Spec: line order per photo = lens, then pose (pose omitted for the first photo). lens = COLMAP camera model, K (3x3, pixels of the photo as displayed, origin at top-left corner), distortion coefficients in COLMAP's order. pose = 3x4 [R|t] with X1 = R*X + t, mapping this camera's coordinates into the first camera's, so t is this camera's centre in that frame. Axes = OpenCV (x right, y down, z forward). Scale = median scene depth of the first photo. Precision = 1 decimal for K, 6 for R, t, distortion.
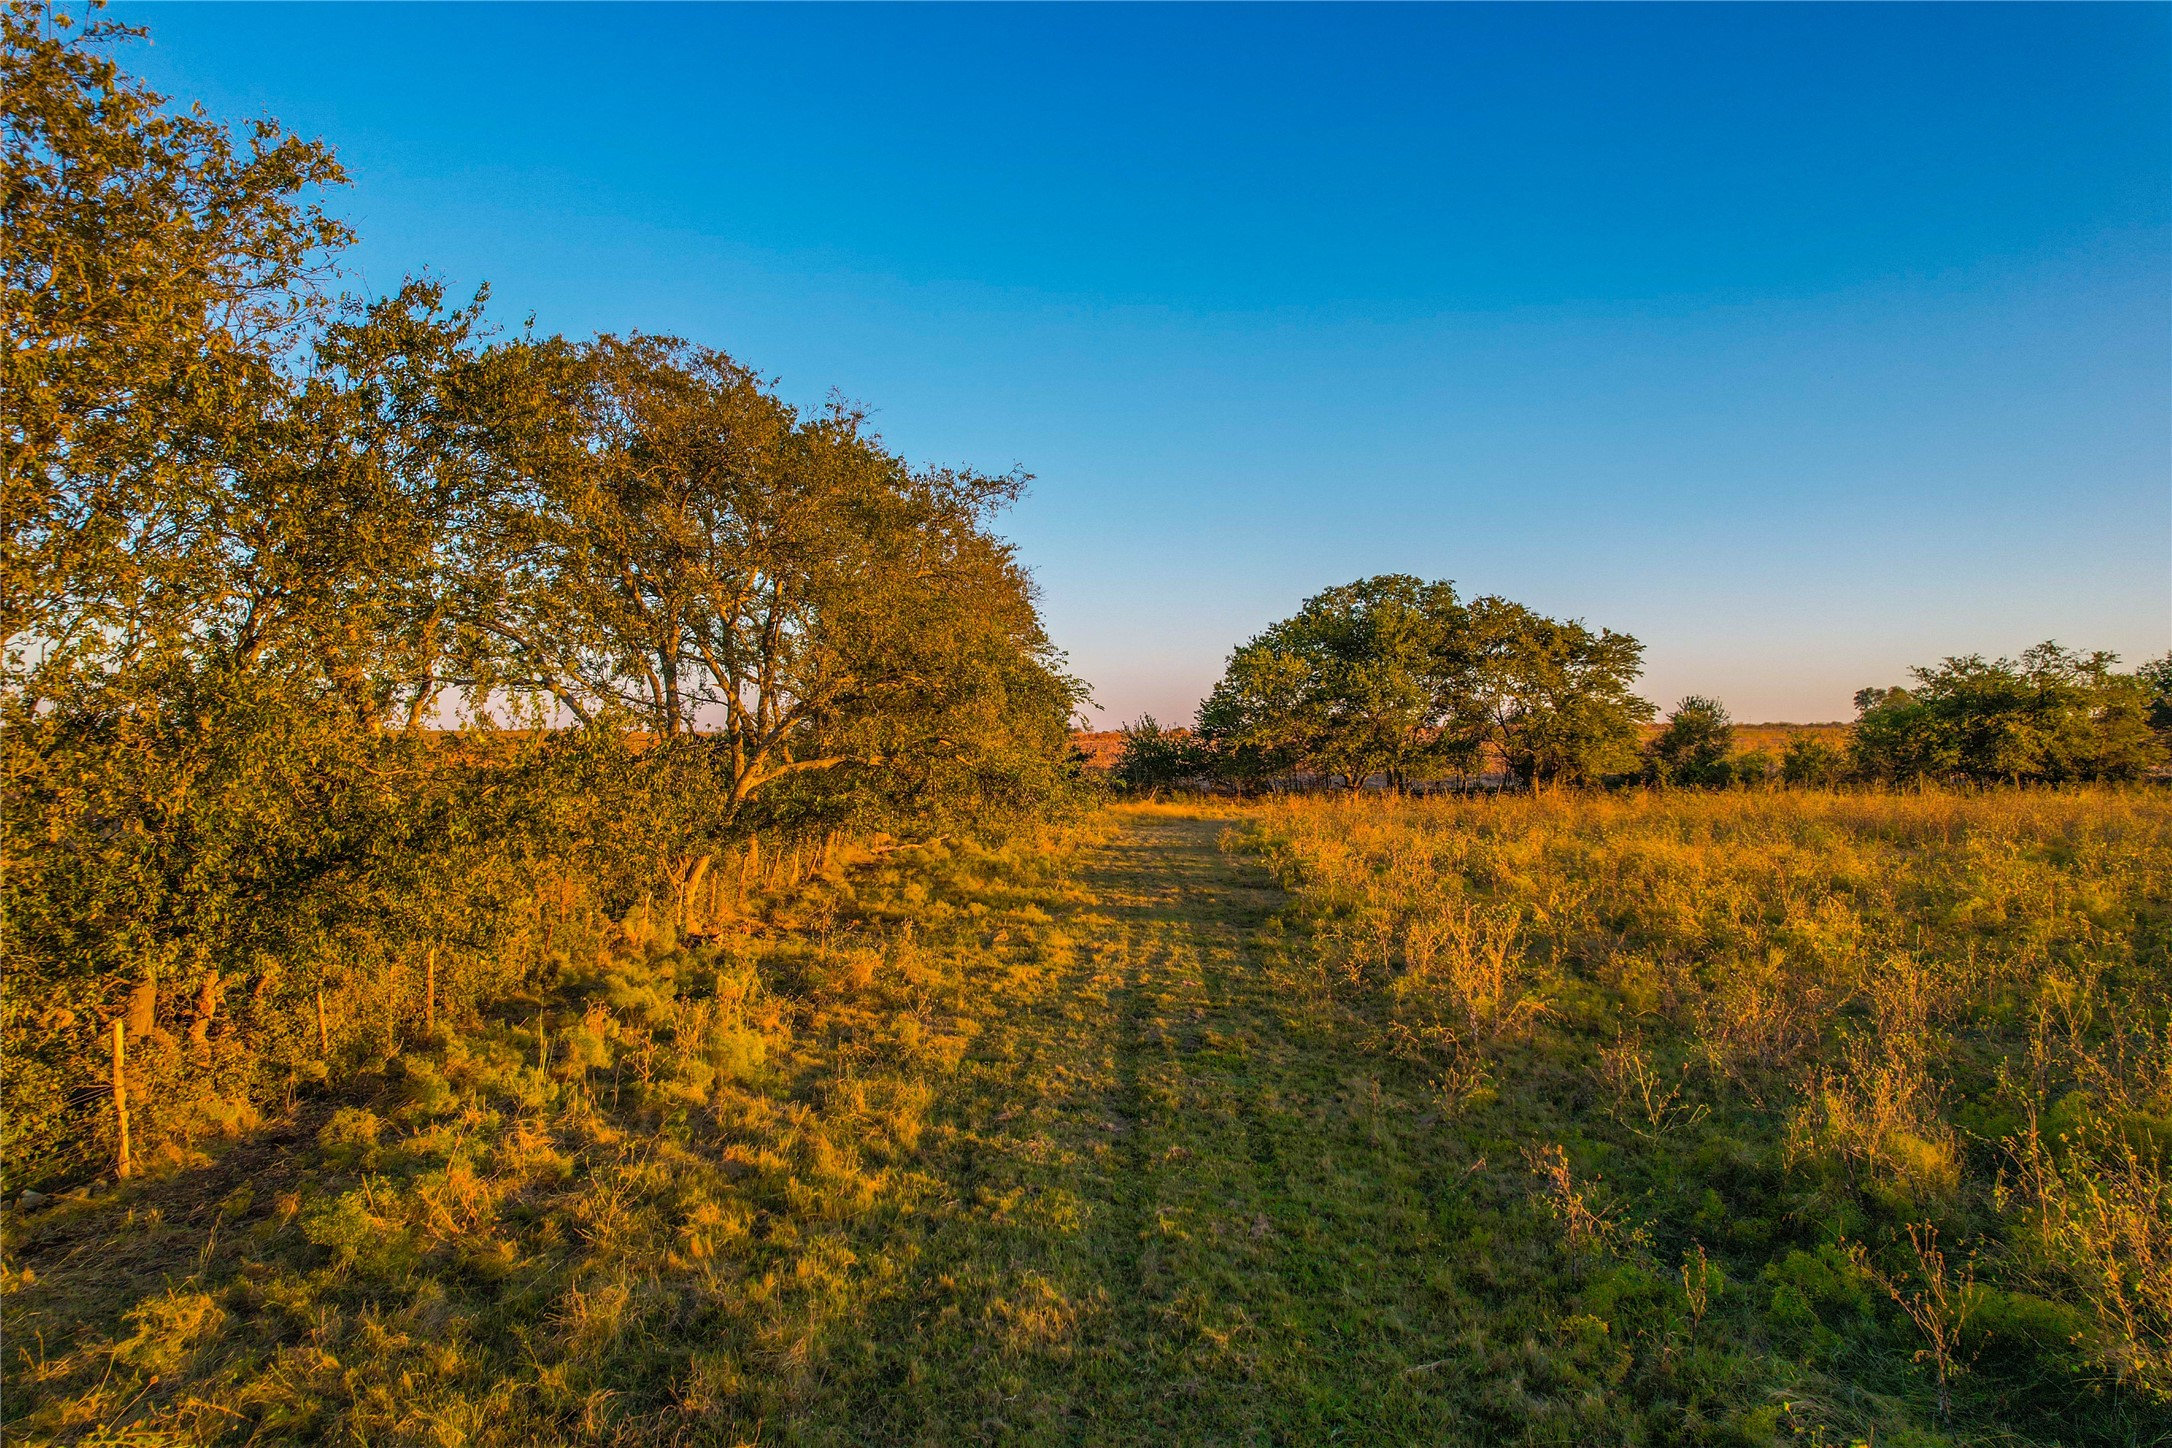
lens RADIAL K [[1363.1, 0, 1086.0], [0, 1363.1, 724.0], [0, 0, 1]] dist [-0.078557, 0.066204]
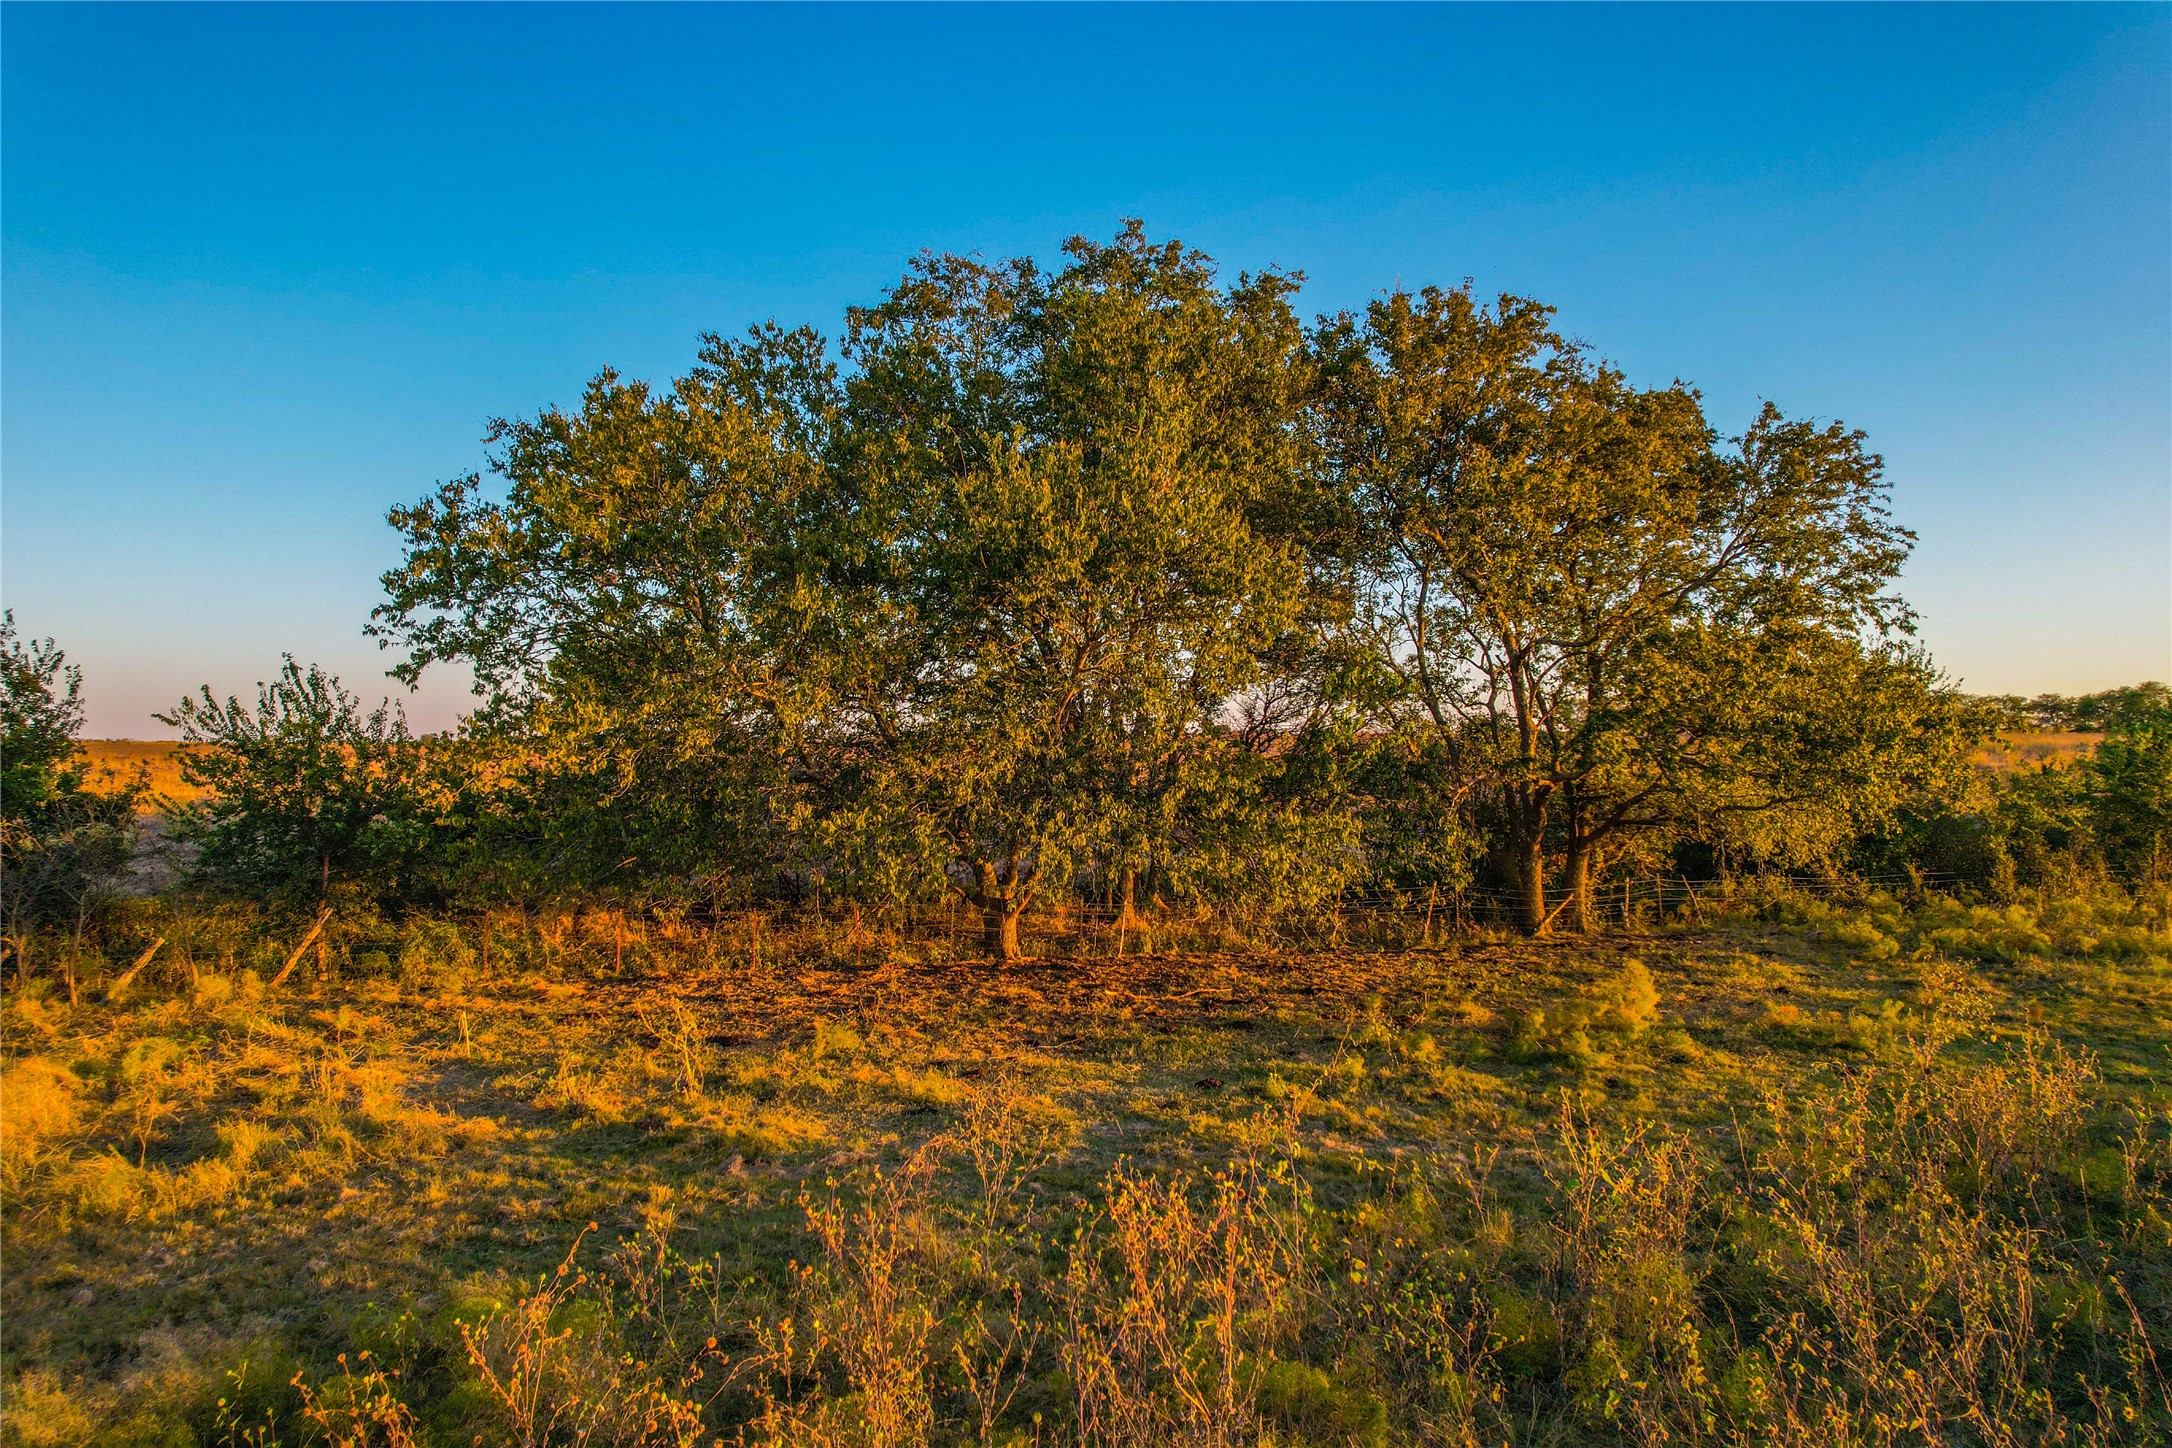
lens RADIAL K [[1363.1, 0, 1086.0], [0, 1363.1, 724.0], [0, 0, 1]] dist [-0.078557, 0.066204]
pose [[0.983438, -0.005069, 0.181175, 0.171928], [0.006578, 0.999949, -0.007726, 0.009432], [-0.181127, 0.008790, 0.983420, 0.764475]]
